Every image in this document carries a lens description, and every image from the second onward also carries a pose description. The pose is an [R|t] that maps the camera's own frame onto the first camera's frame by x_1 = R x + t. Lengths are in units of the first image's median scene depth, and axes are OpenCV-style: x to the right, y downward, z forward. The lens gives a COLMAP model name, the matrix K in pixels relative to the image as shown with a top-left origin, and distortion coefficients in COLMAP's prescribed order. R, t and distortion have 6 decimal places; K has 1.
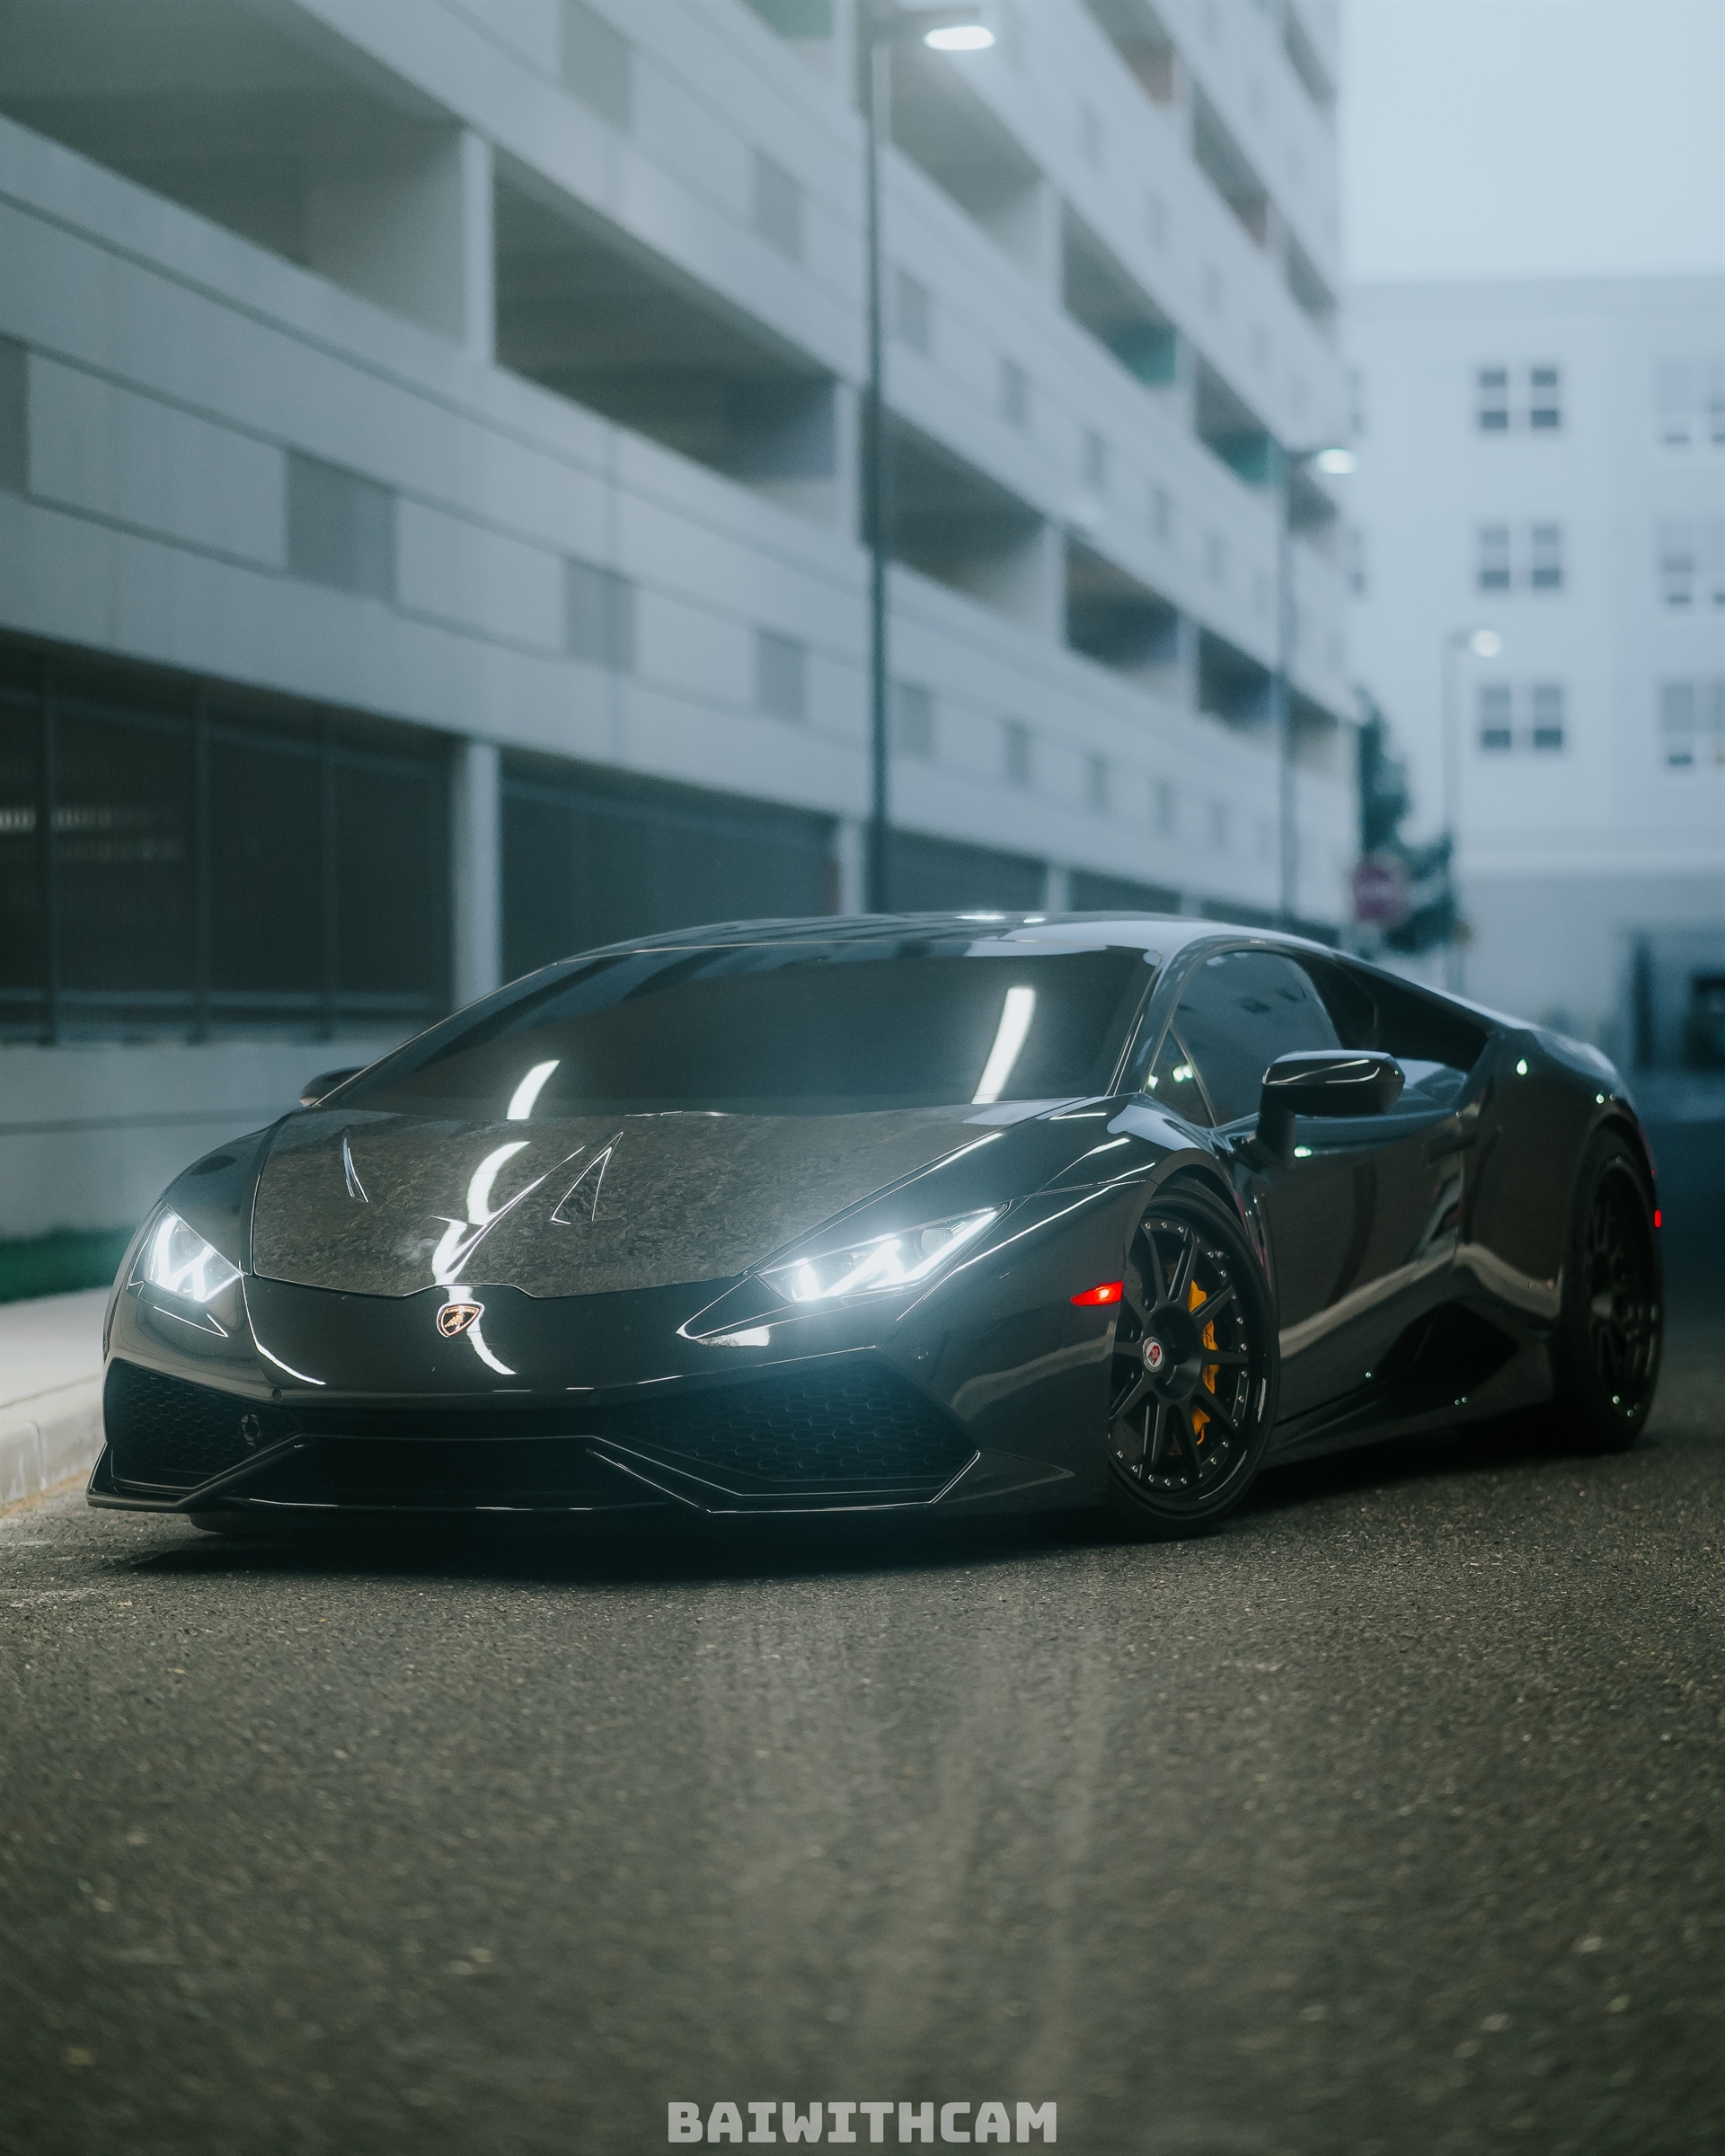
lens RADIAL K [[5737.1, 0, 862.5], [0, 5737.1, 1078.0], [0, 0, 1]] dist [0.039146, -1.031194]
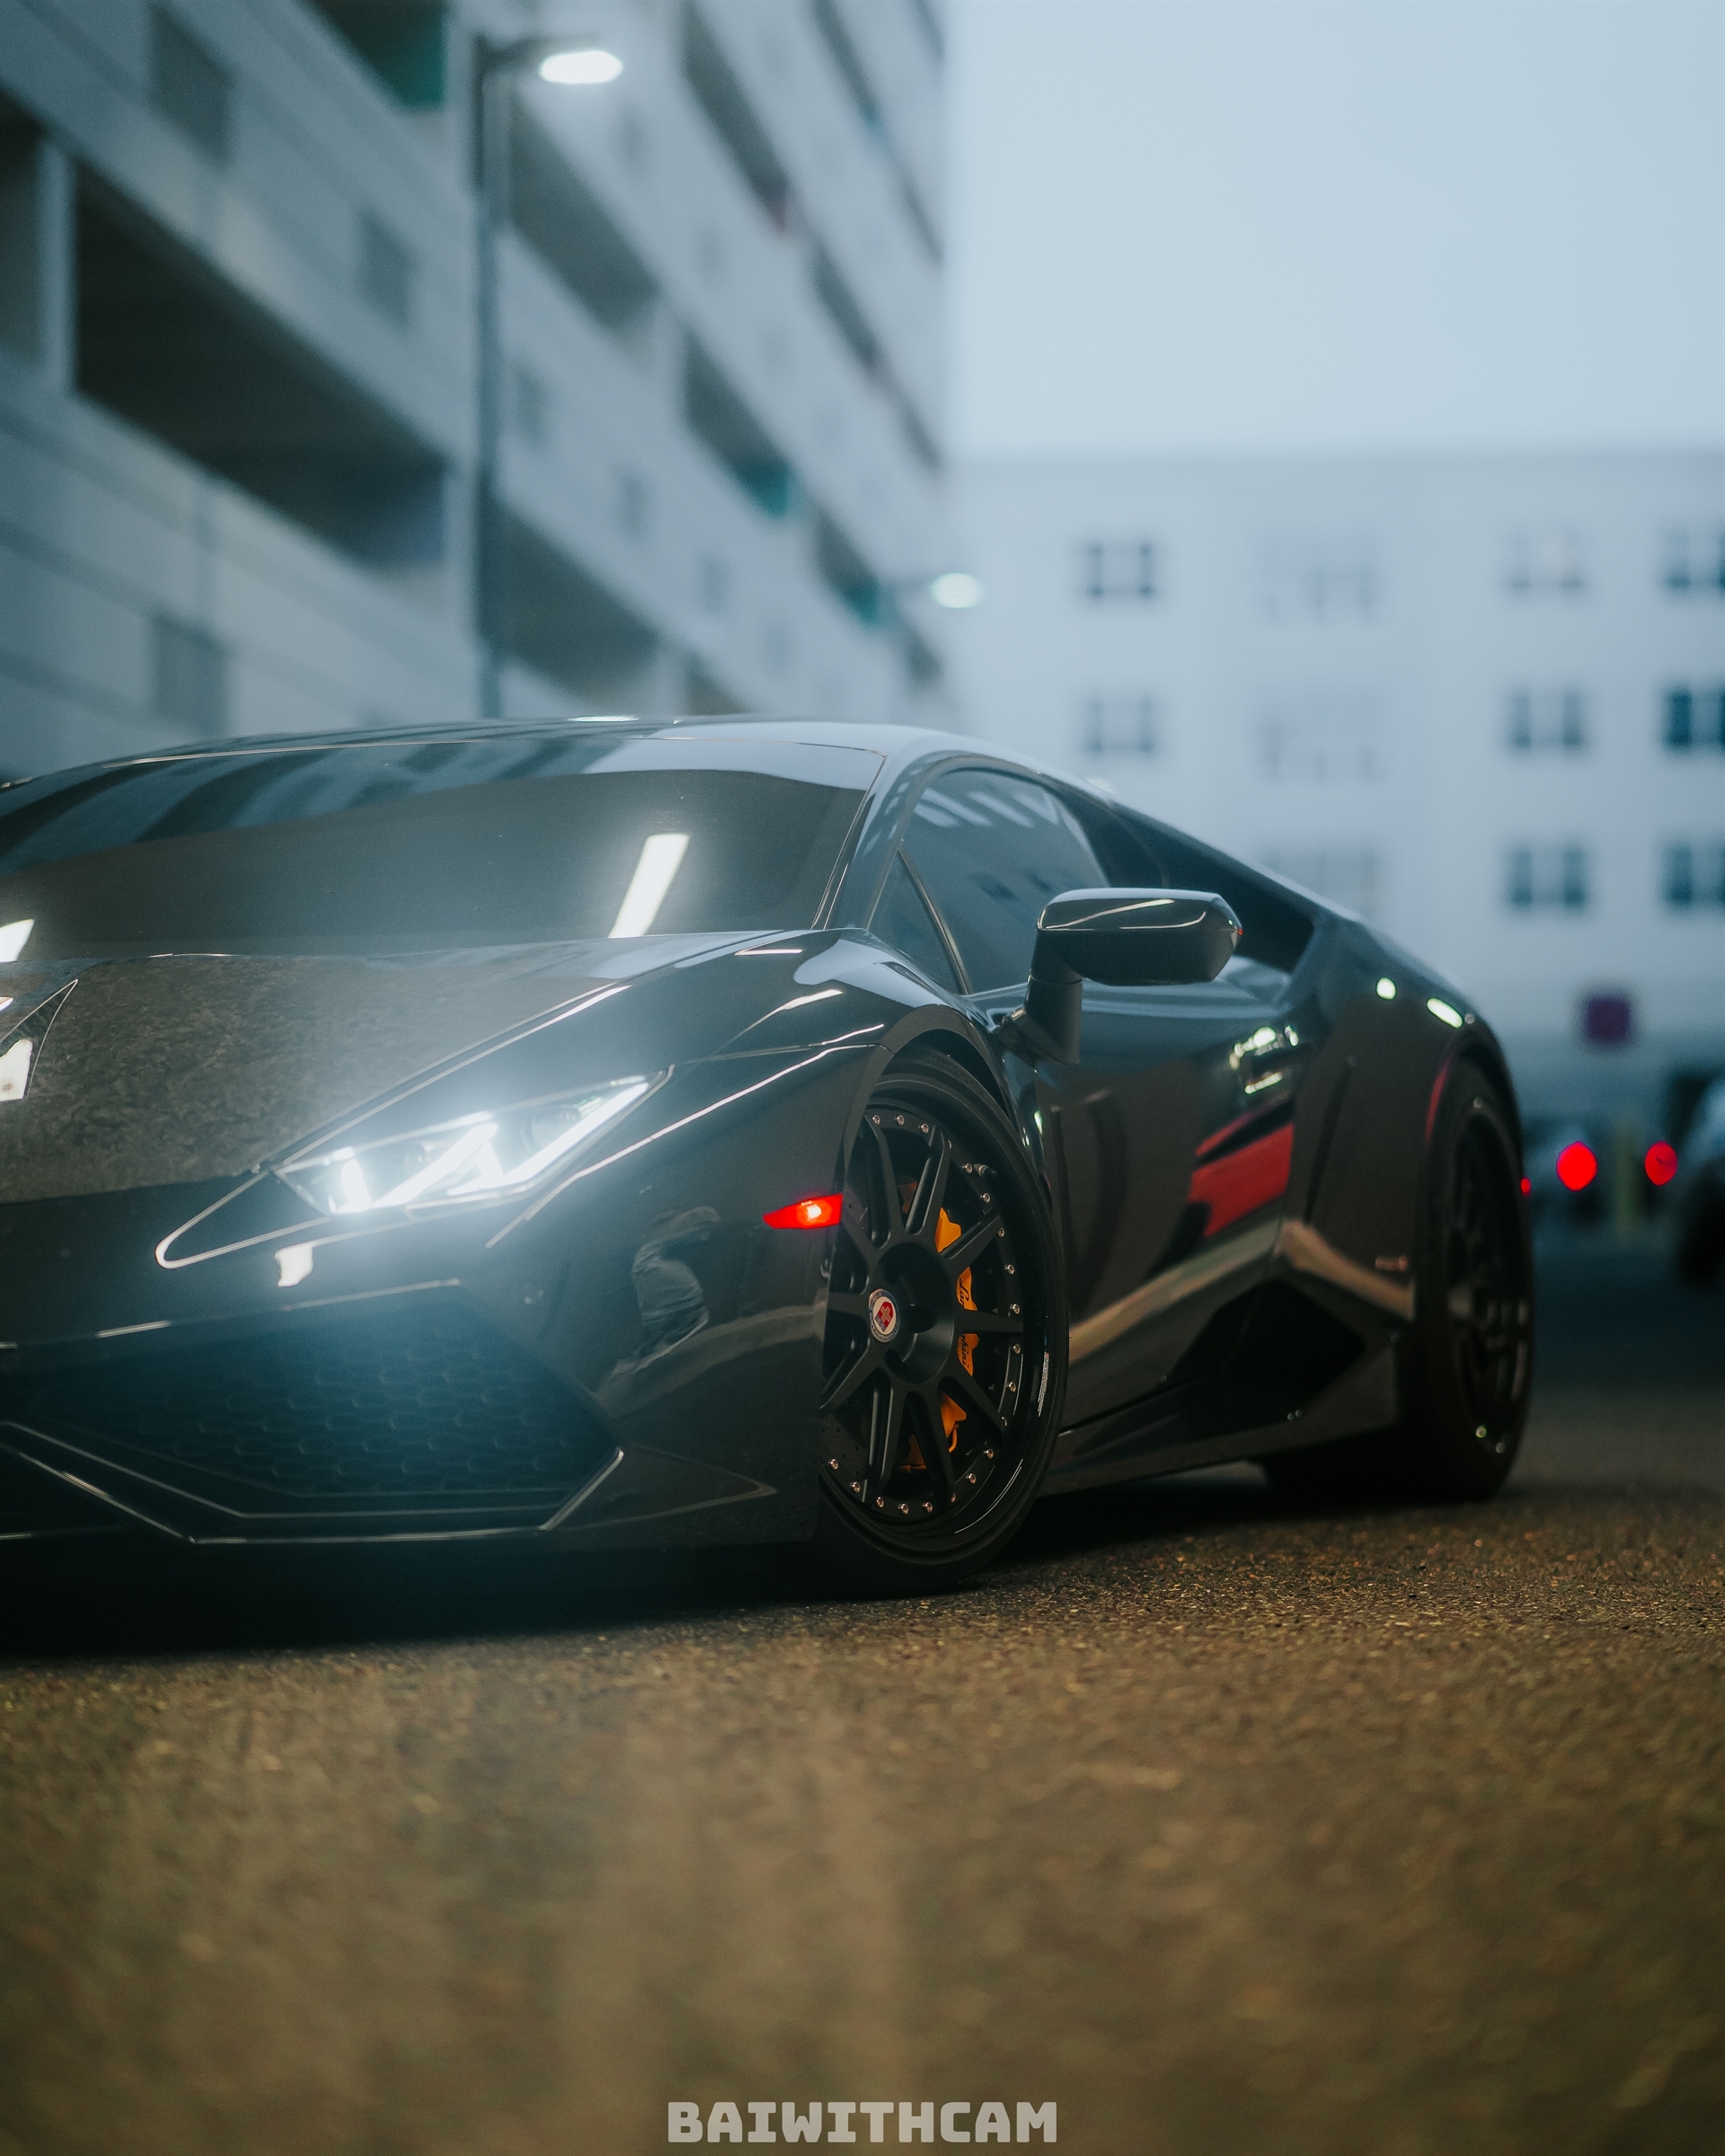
lens RADIAL K [[5737.1, 0, 862.5], [0, 5737.1, 1078.0], [0, 0, 1]] dist [0.039146, -1.031194]
pose [[0.997691, 0.006764, 0.067582, 0.003556], [-0.005072, 0.999670, -0.025185, 0.037672], [-0.067730, 0.024784, 0.997396, 0.342608]]
